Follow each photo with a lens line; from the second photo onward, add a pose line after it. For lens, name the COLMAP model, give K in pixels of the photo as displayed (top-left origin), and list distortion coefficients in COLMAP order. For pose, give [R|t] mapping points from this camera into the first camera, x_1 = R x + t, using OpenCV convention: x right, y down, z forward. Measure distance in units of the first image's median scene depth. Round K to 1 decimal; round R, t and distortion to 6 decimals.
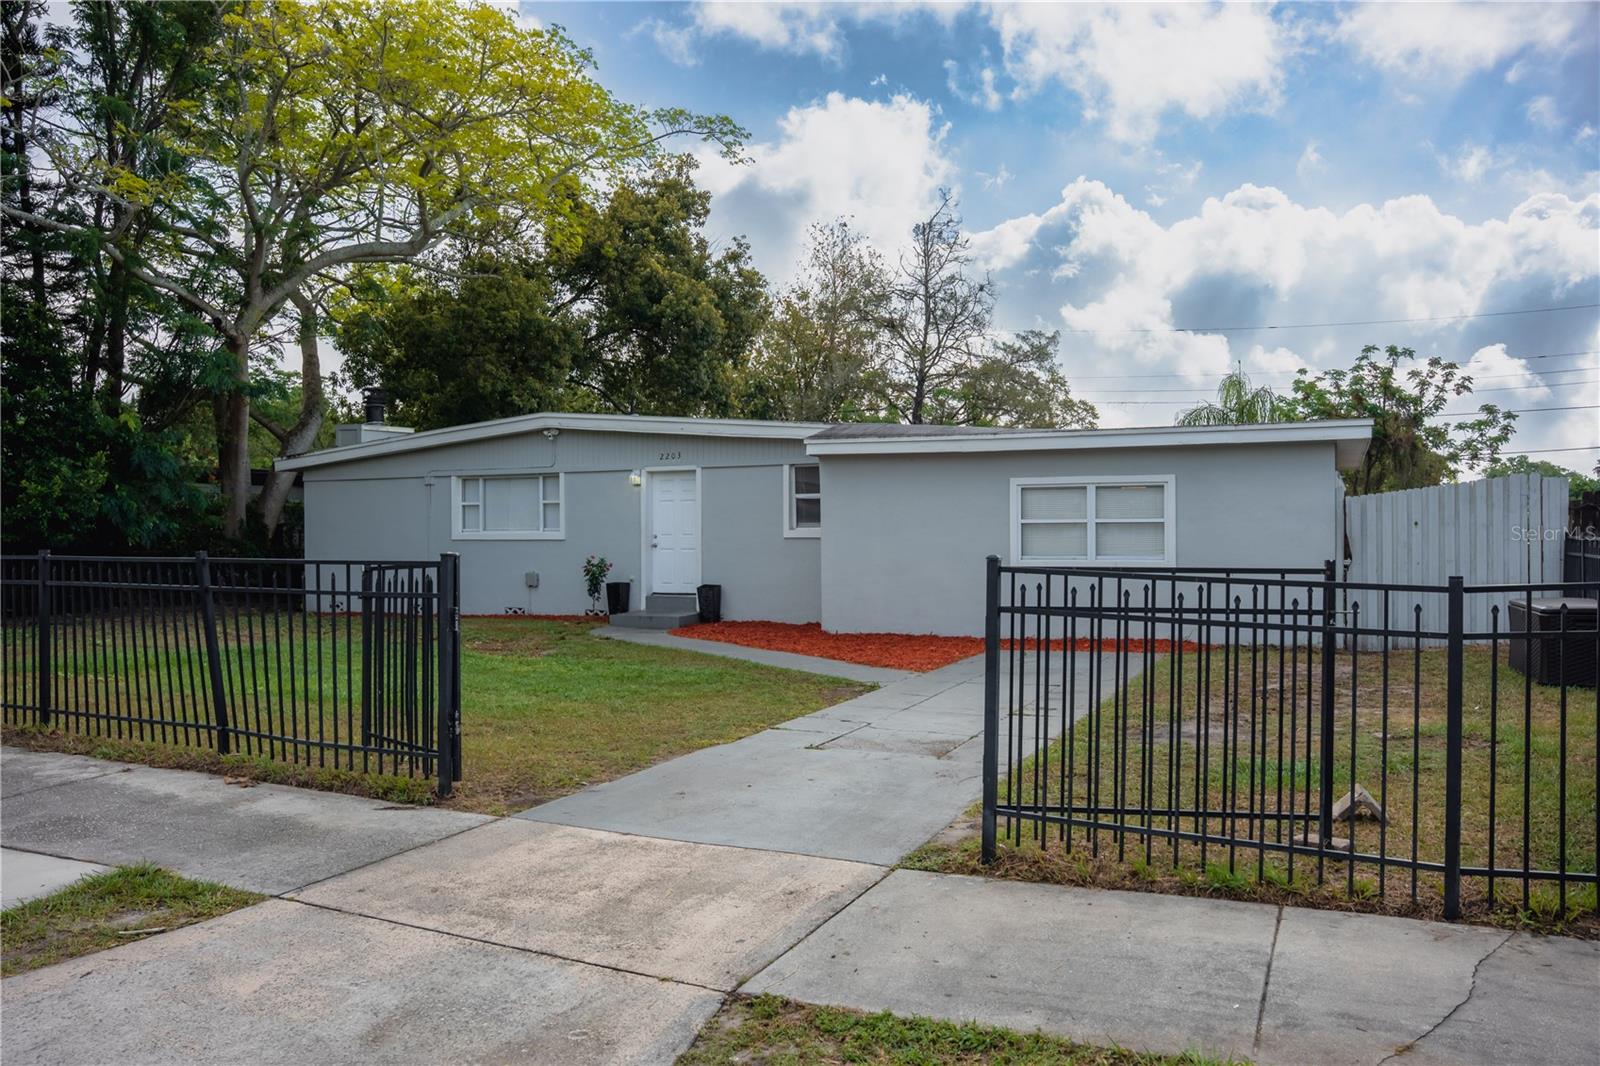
lens RADIAL K [[1160.0, 0, 800.0], [0, 1160.0, 533.0], [0, 0, 1]] dist [-0.056636, -0.002558]
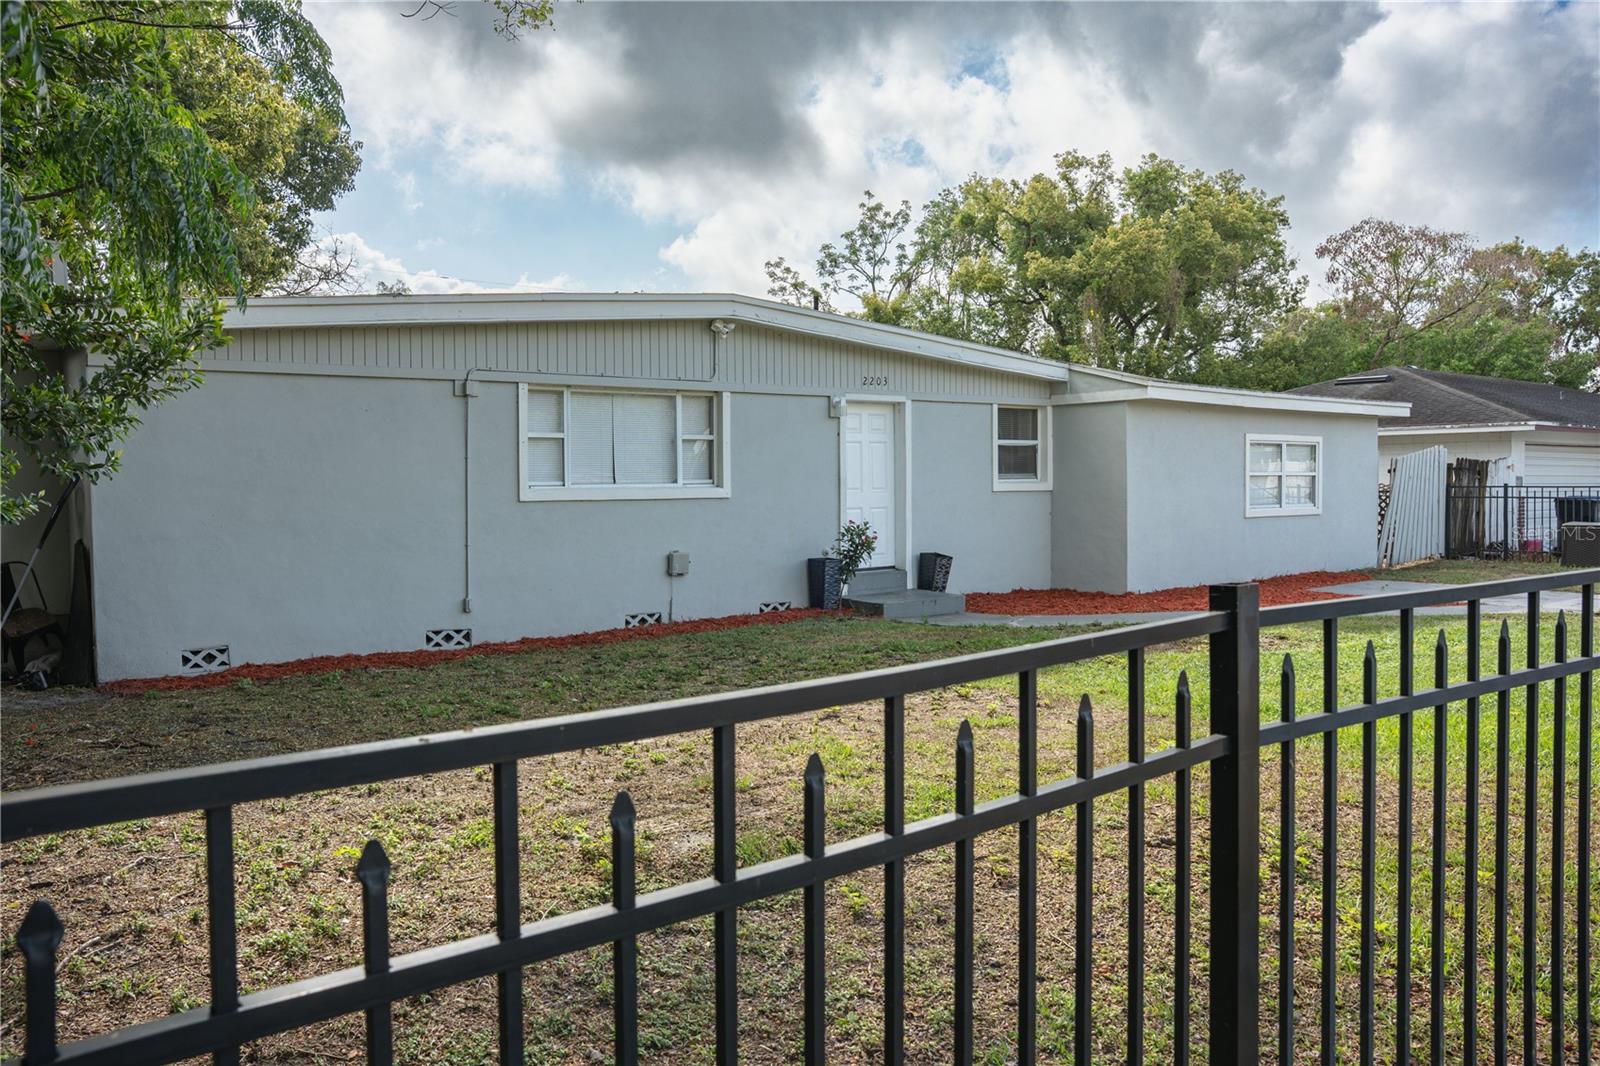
lens RADIAL K [[1160.0, 0, 800.0], [0, 1160.0, 533.0], [0, 0, 1]] dist [-0.056636, -0.002558]
pose [[0.480045, -0.038563, 0.876396, -0.743210], [0.004371, 0.999126, 0.041569, -0.001274], [-0.877233, -0.016124, 0.479794, 0.660733]]
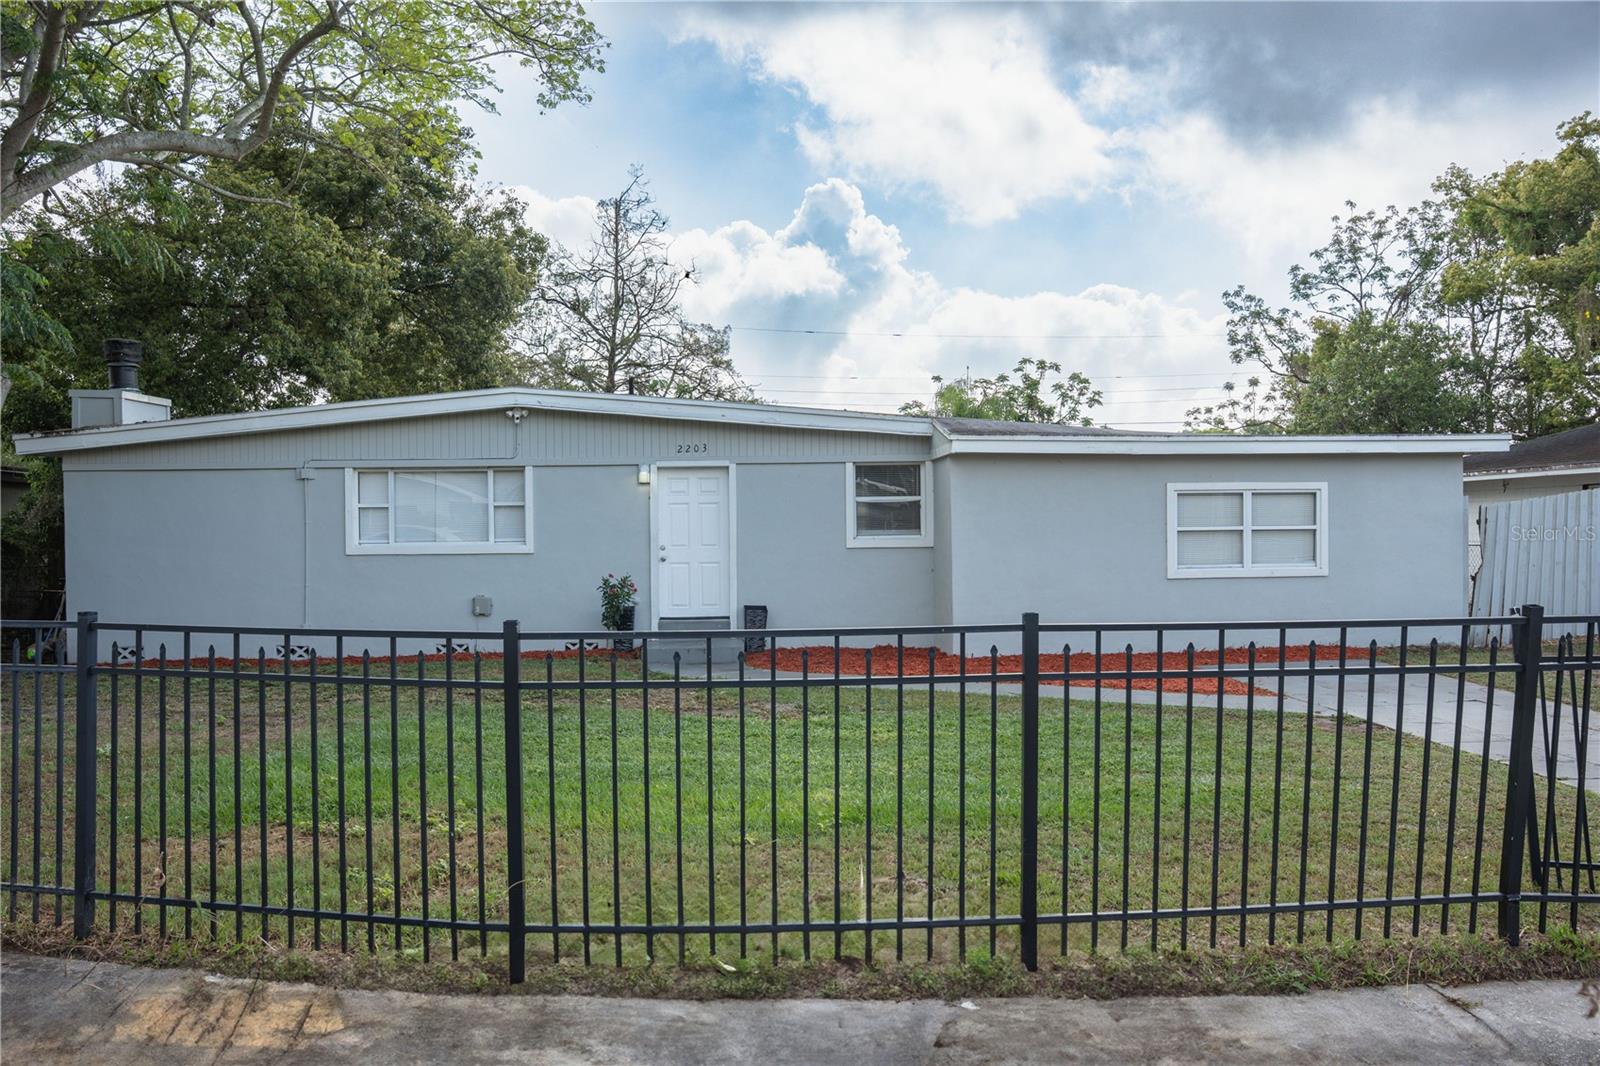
lens RADIAL K [[1160.0, 0, 800.0], [0, 1160.0, 533.0], [0, 0, 1]] dist [-0.056636, -0.002558]
pose [[0.888335, -0.008073, 0.459125, -0.398644], [0.006217, 0.999965, 0.005554, -0.010769], [-0.459154, -0.002079, 0.888354, 0.237129]]
